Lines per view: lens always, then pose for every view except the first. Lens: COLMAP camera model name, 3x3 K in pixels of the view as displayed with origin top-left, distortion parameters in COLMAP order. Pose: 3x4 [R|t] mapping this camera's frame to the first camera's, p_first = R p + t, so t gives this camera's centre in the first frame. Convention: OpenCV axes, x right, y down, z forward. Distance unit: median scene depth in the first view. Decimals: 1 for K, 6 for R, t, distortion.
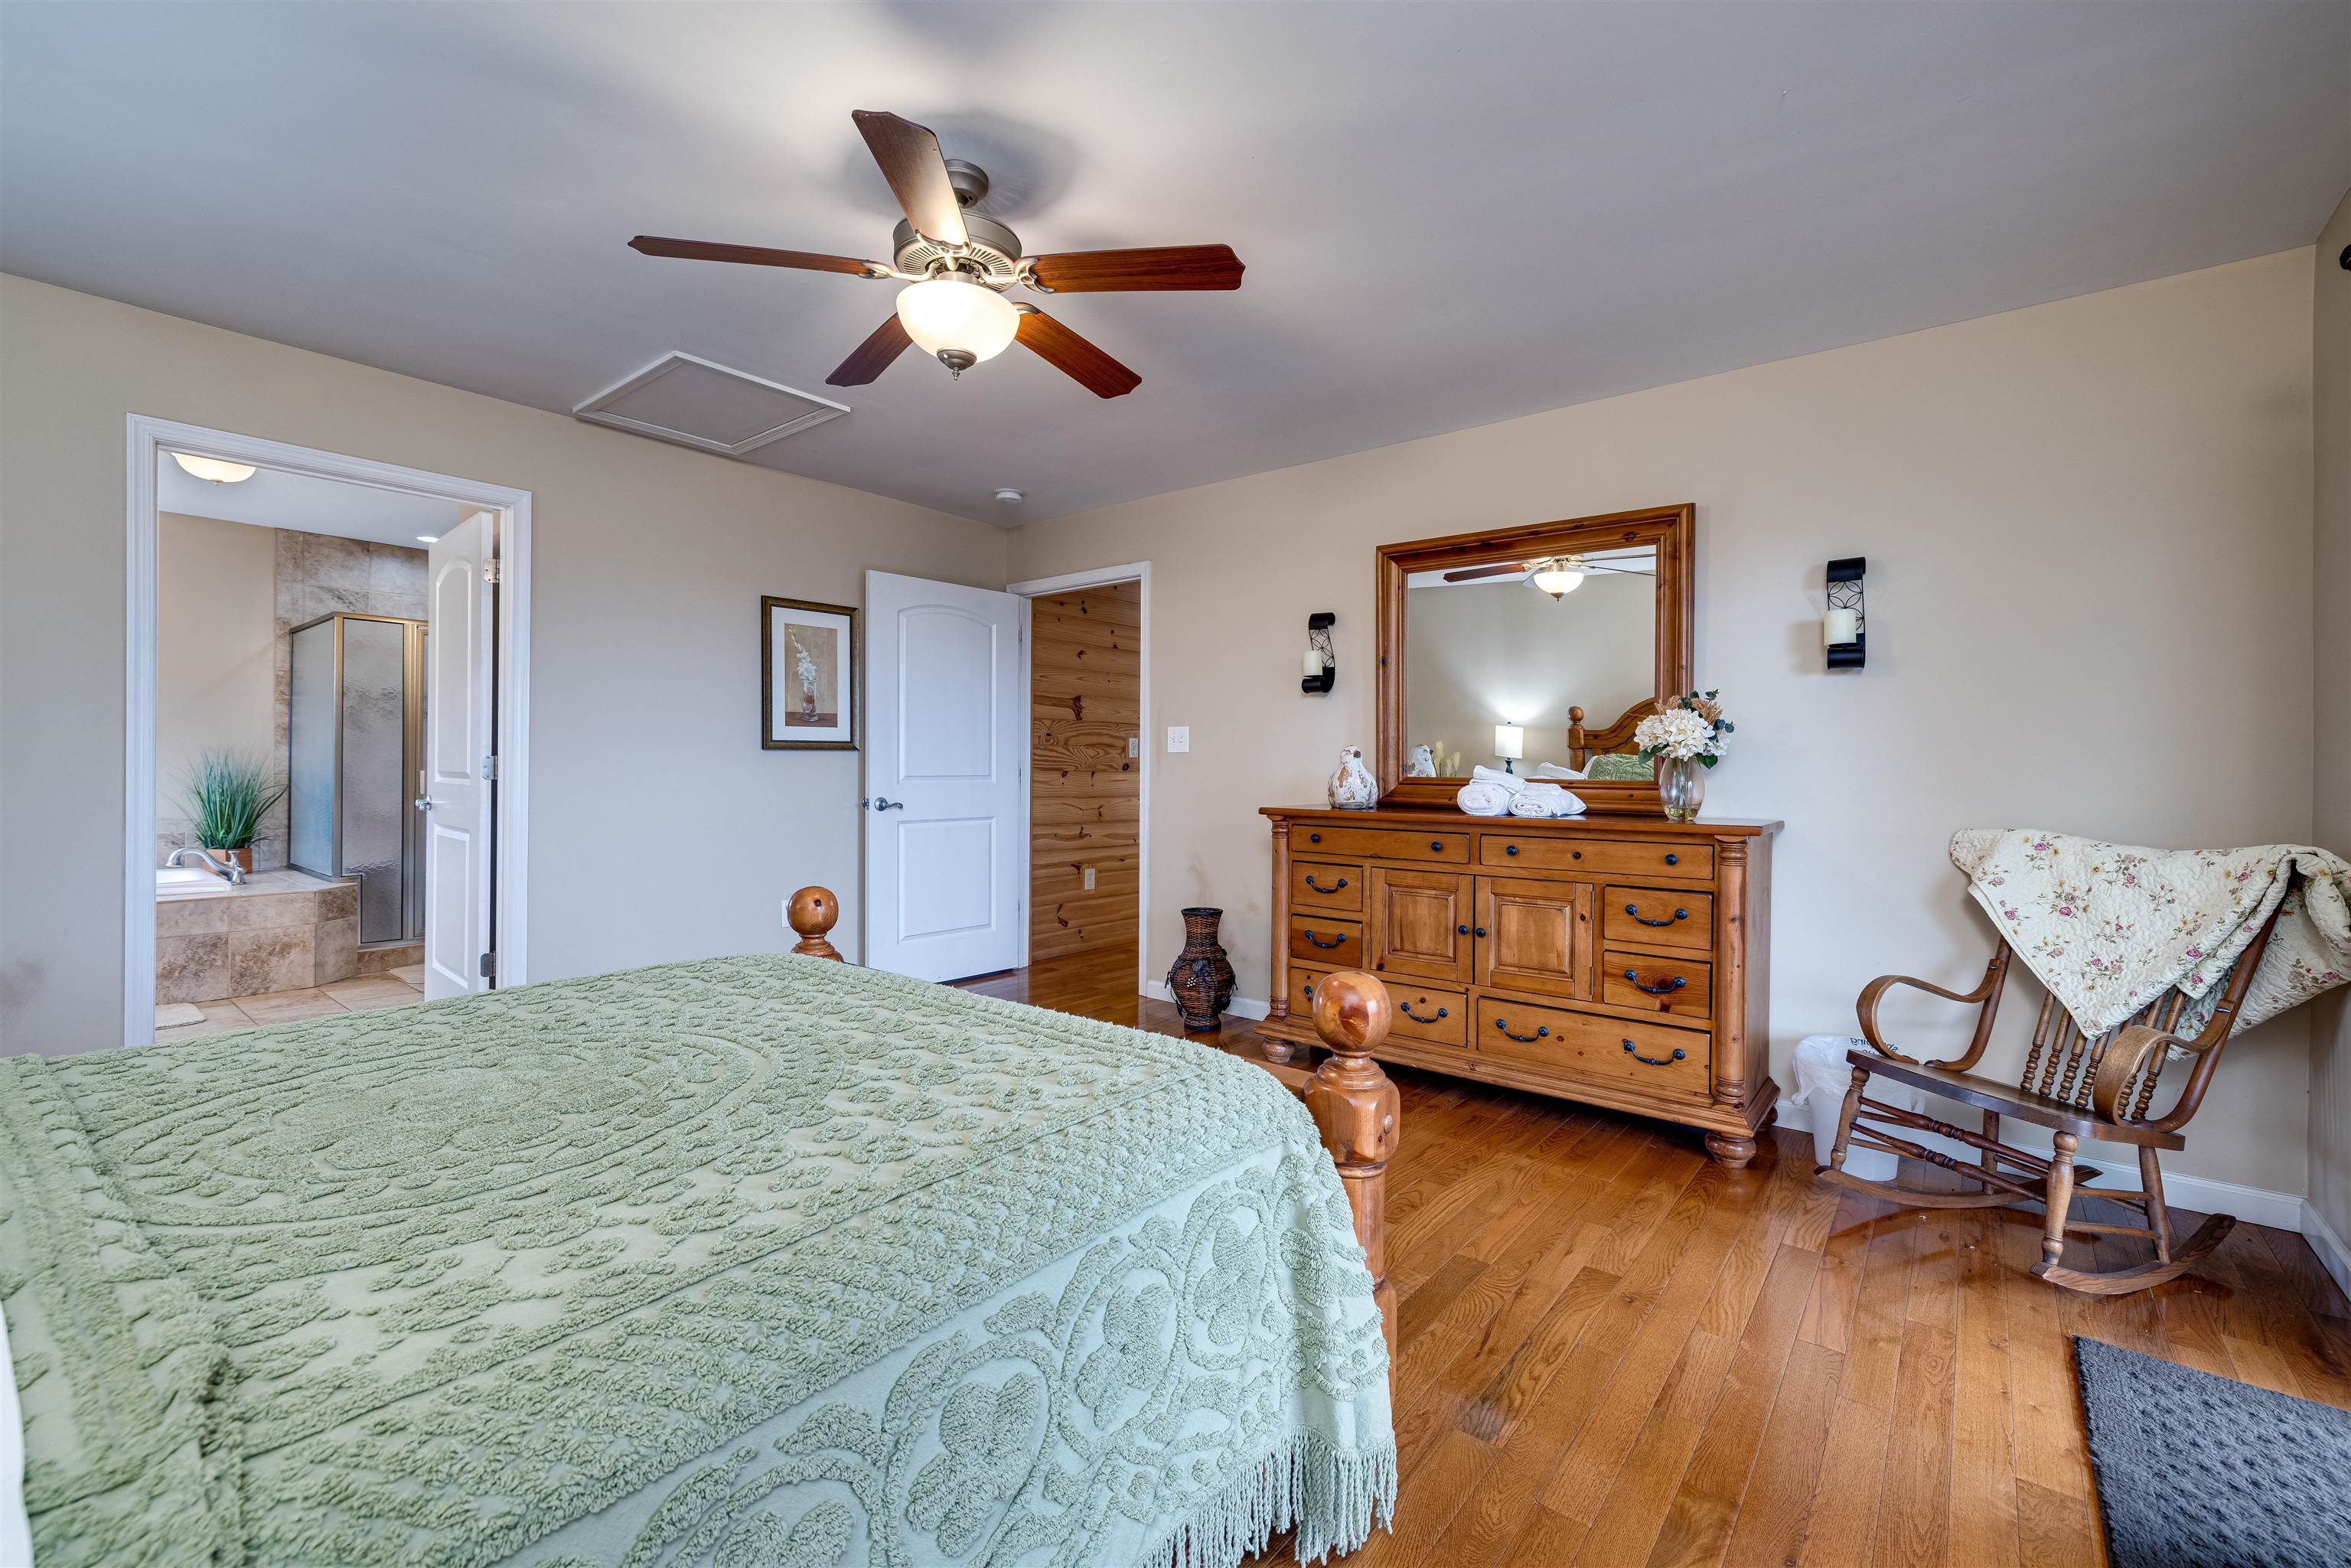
lens RADIAL K [[980.4, 0, 1175.0], [0, 980.4, 770.9], [0, 0, 1]] dist [0.000148, -0.000337]
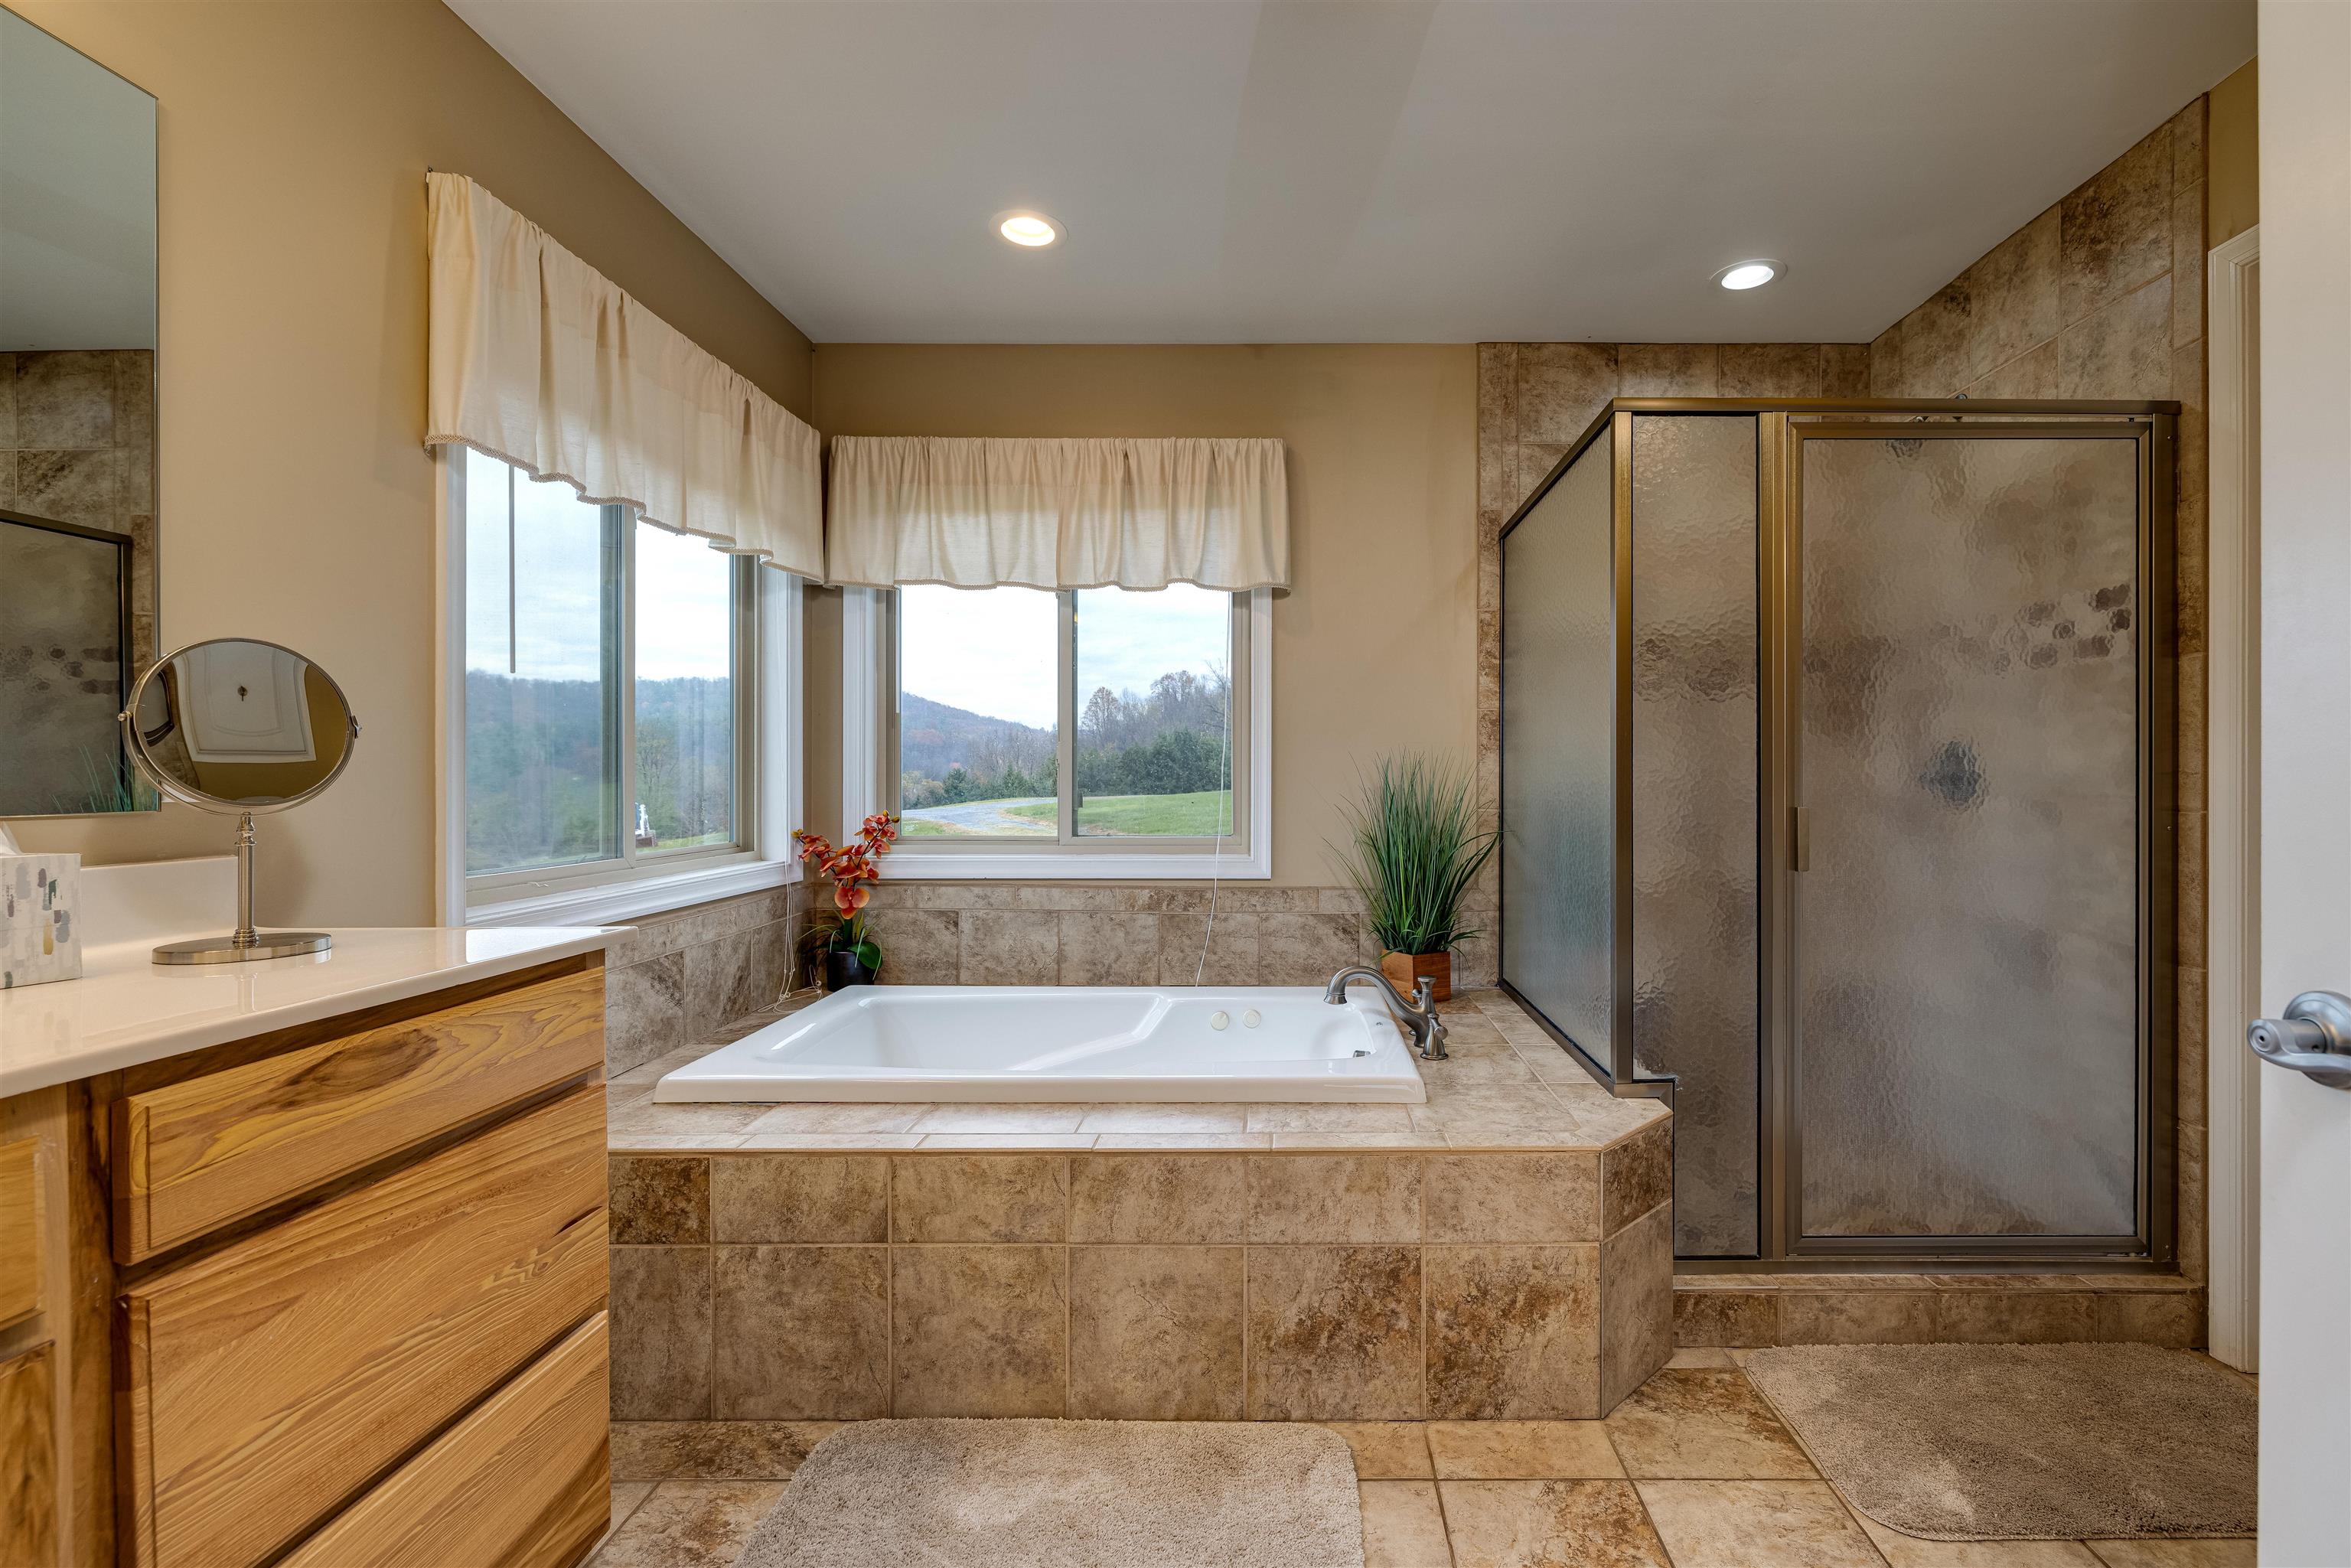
lens RADIAL K [[980.4, 0, 1175.0], [0, 980.4, 770.9], [0, 0, 1]] dist [0.000148, -0.000337]
pose [[0.536124, -0.011426, -0.844062, -0.600591], [0.006338, 0.999935, -0.009511, -0.013464], [0.844116, -0.000251, 0.536161, 0.619486]]
